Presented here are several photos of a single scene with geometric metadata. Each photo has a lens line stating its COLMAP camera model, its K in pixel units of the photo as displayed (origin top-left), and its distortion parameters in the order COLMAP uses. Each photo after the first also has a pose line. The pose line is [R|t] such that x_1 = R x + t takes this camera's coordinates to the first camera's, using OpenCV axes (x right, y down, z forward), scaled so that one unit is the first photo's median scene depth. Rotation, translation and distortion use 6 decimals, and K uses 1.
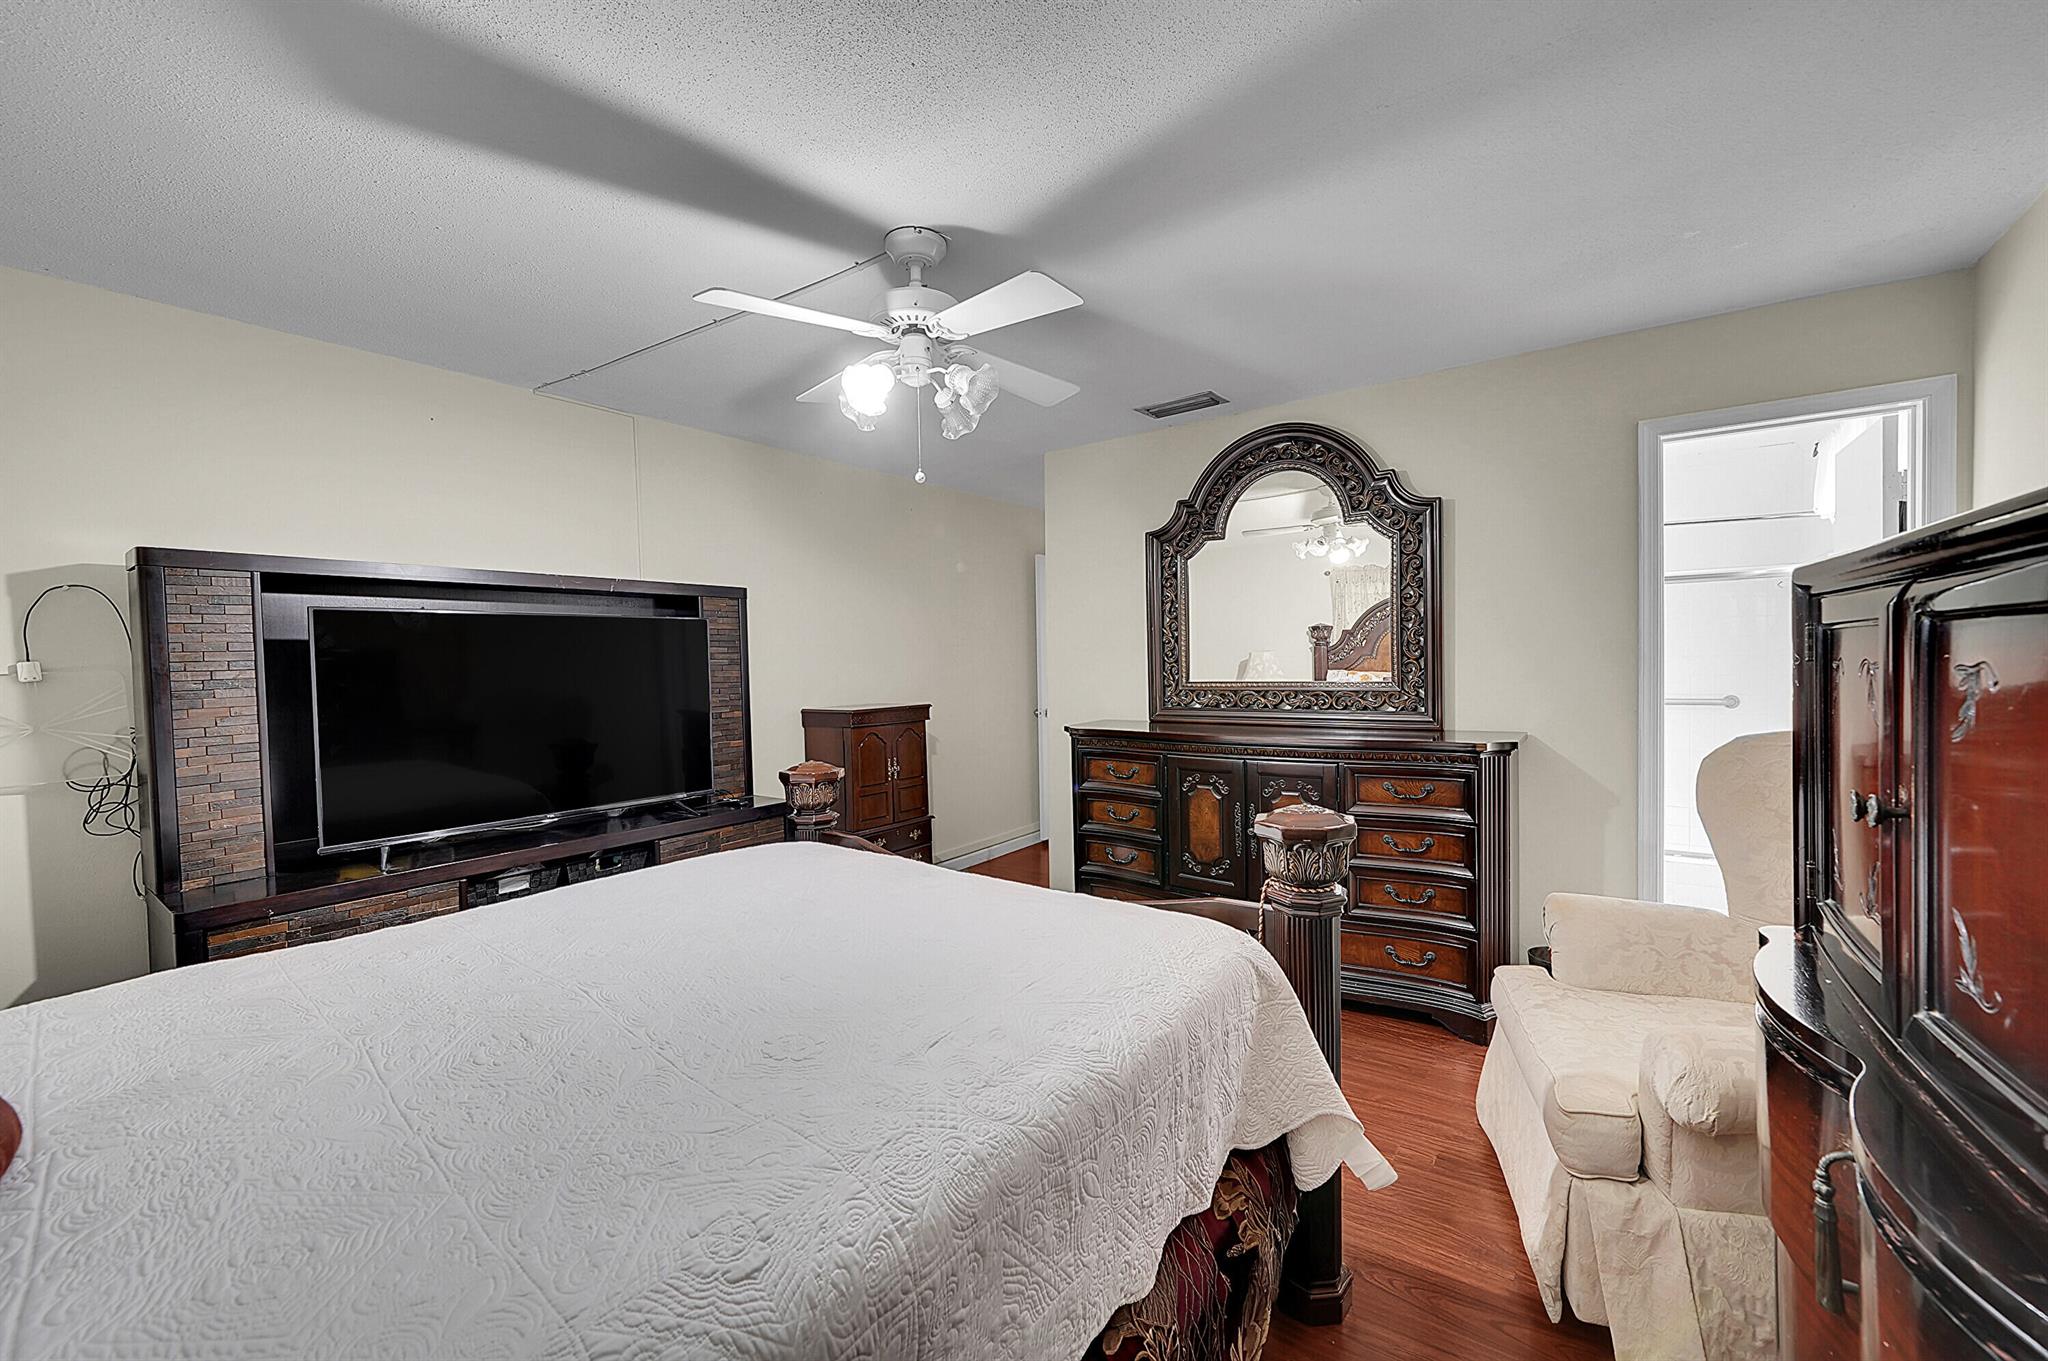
lens RADIAL K [[804.0, 0, 1018.2], [0, 804.0, 680.1], [0, 0, 1]] dist [0.000575, 0.000274]
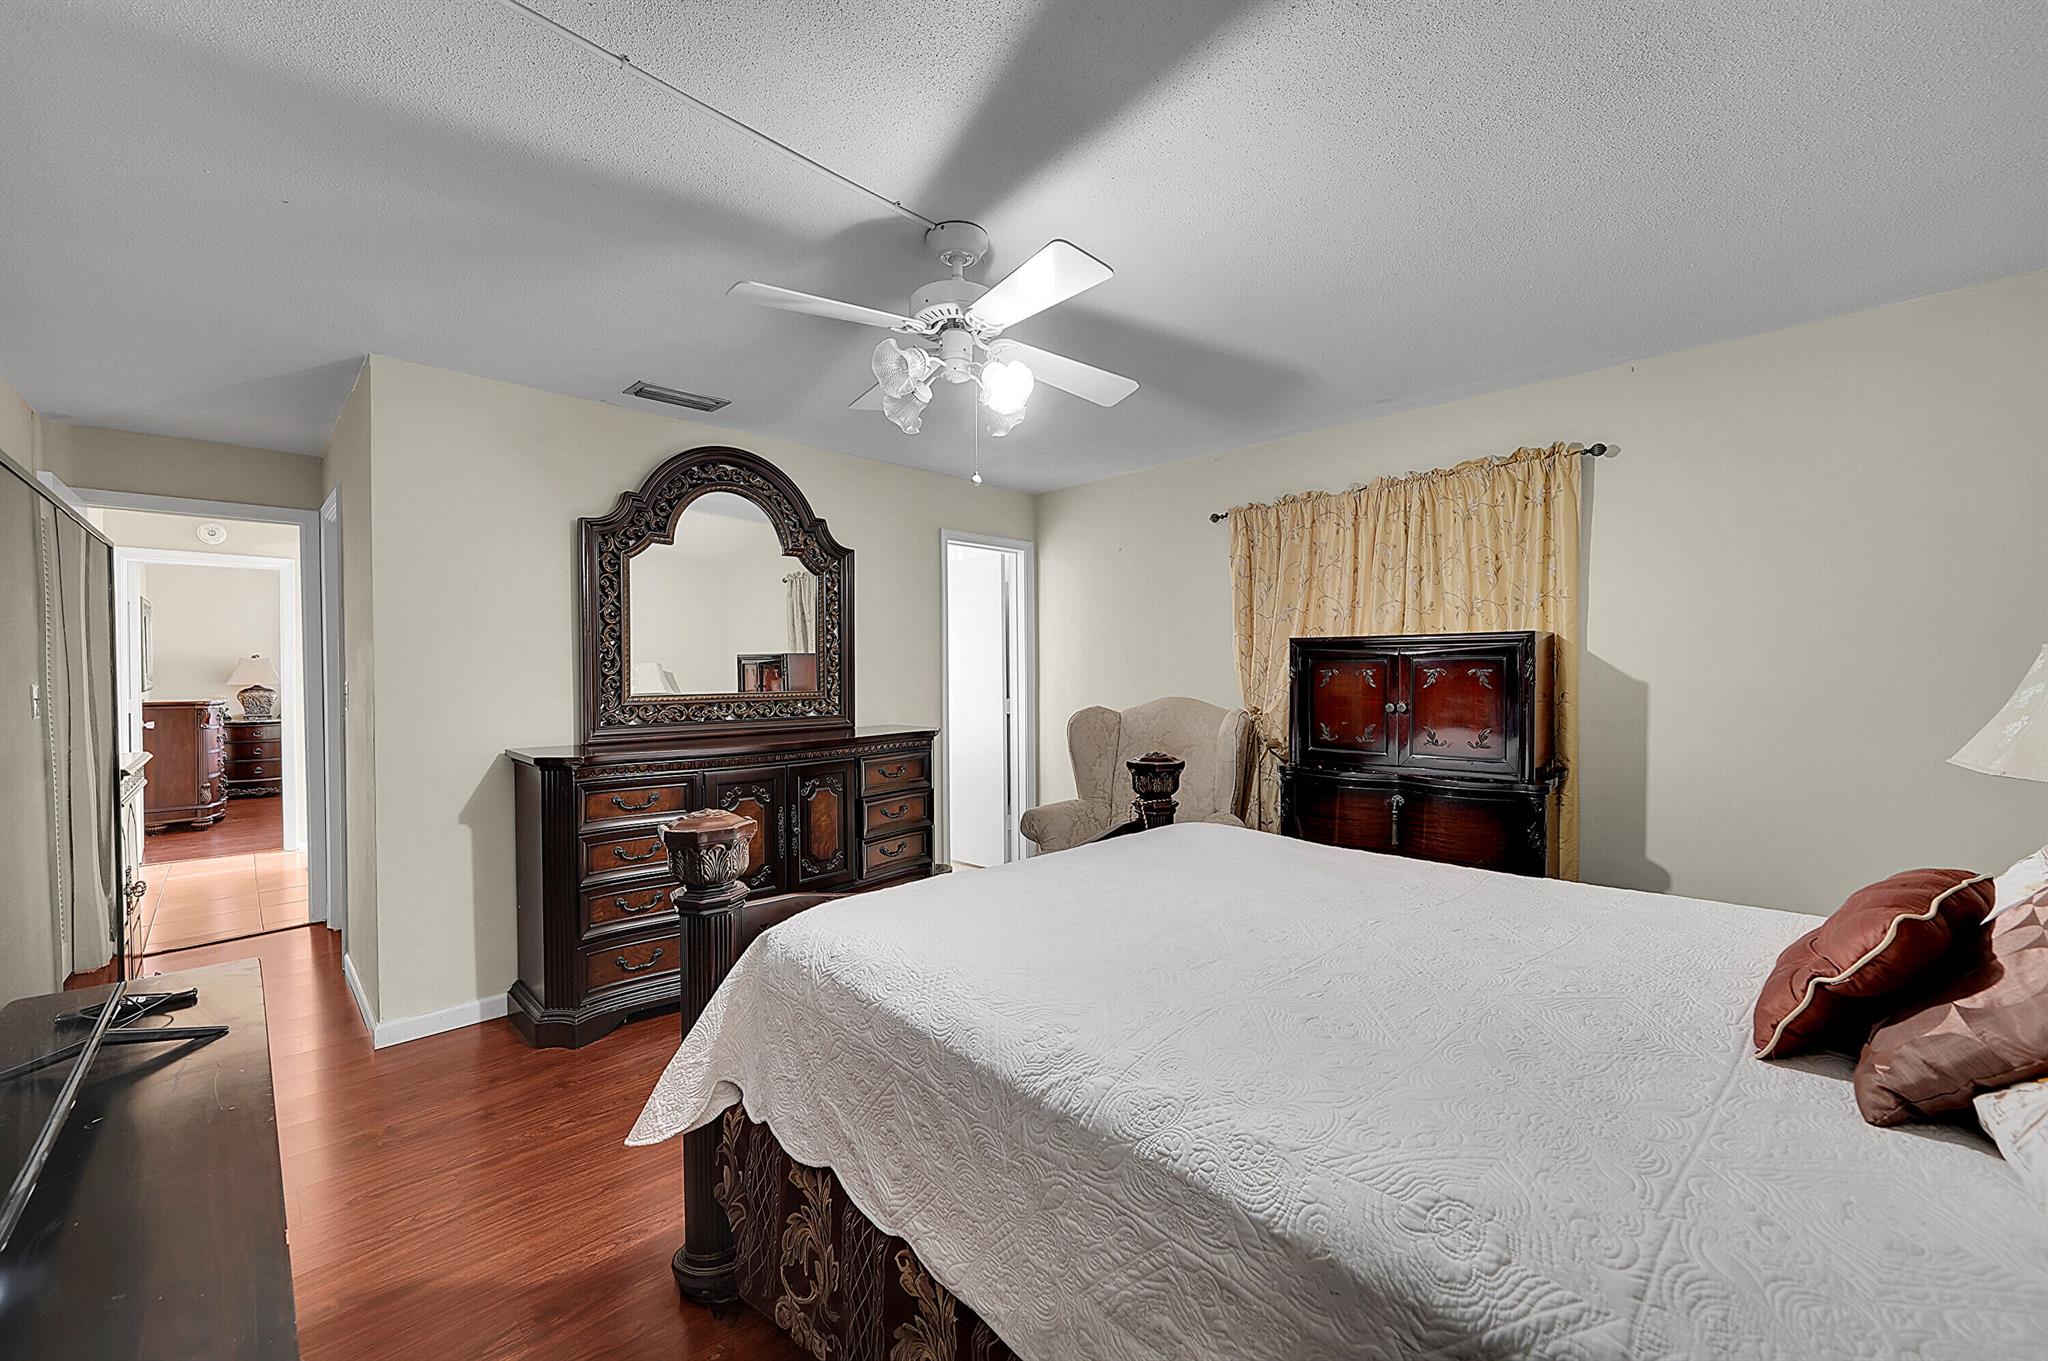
lens RADIAL K [[804.0, 0, 1018.2], [0, 804.0, 680.1], [0, 0, 1]] dist [0.000575, 0.000274]
pose [[0.169490, 0.001578, 0.985531, -0.610686], [0.025845, 0.999648, -0.006045, 0.000323], [-0.985193, 0.026496, 0.169389, 0.440551]]
